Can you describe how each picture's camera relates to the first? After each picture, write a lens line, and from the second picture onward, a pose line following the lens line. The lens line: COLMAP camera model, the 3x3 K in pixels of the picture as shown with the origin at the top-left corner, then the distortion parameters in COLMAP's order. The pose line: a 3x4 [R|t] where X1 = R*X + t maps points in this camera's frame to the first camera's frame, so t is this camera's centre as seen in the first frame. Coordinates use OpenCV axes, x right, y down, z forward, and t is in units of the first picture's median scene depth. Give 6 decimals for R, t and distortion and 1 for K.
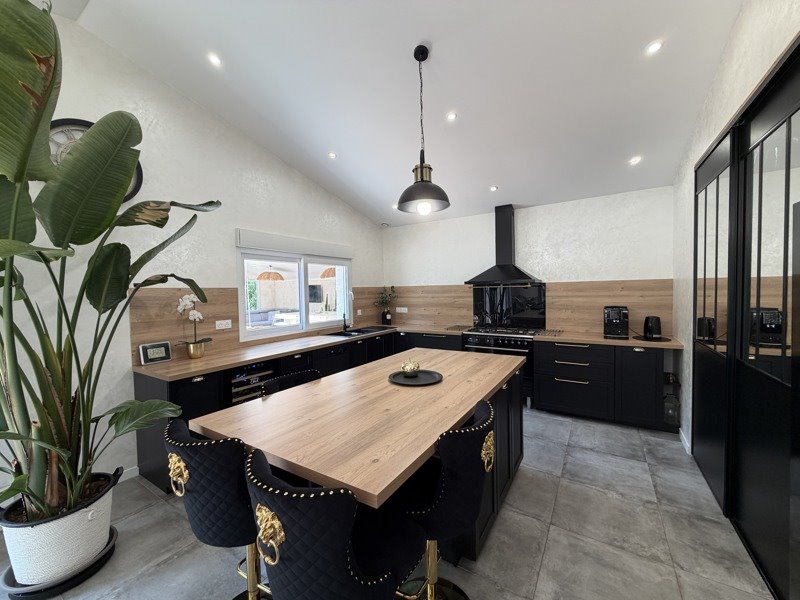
lens RADIAL K [[318.2, 0, 398.1], [0, 318.2, 301.7], [0, 0, 1]] dist [-0.000254, -0.000262]
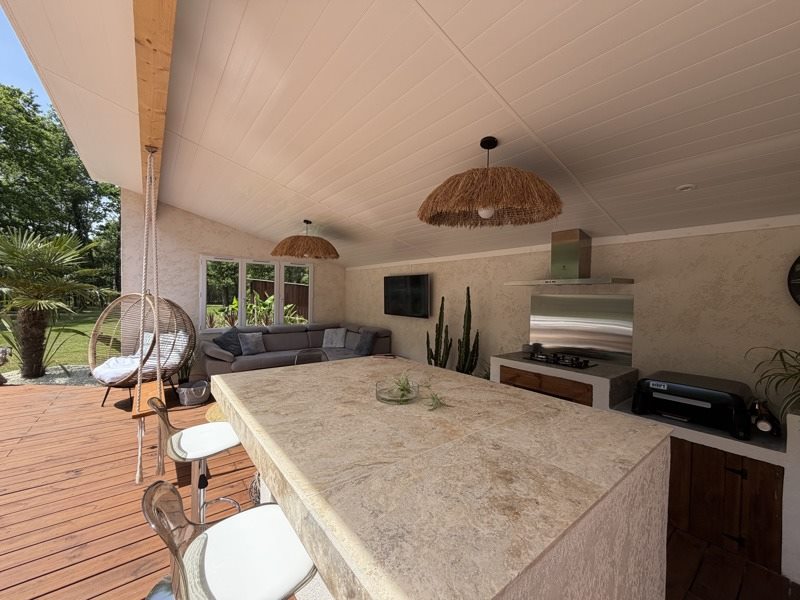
lens RADIAL K [[318.2, 0, 398.1], [0, 318.2, 301.7], [0, 0, 1]] dist [-0.000254, -0.000262]
pose [[0.937990, 0.042221, -0.344081, -0.143464], [-0.051141, 0.998549, -0.016884, -0.010110], [0.342869, 0.033433, 0.938788, 0.628243]]
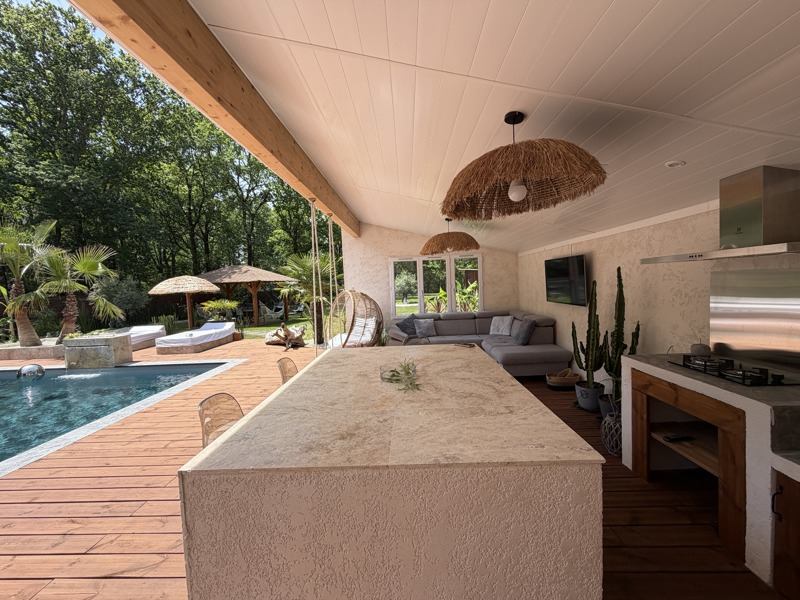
lens RADIAL K [[318.2, 0, 398.1], [0, 318.2, 301.7], [0, 0, 1]] dist [-0.000254, -0.000262]
pose [[0.506687, 0.045465, -0.860930, -0.063893], [-0.006412, 0.998780, 0.048972, -0.017297], [0.862106, -0.019293, 0.506361, 0.667288]]
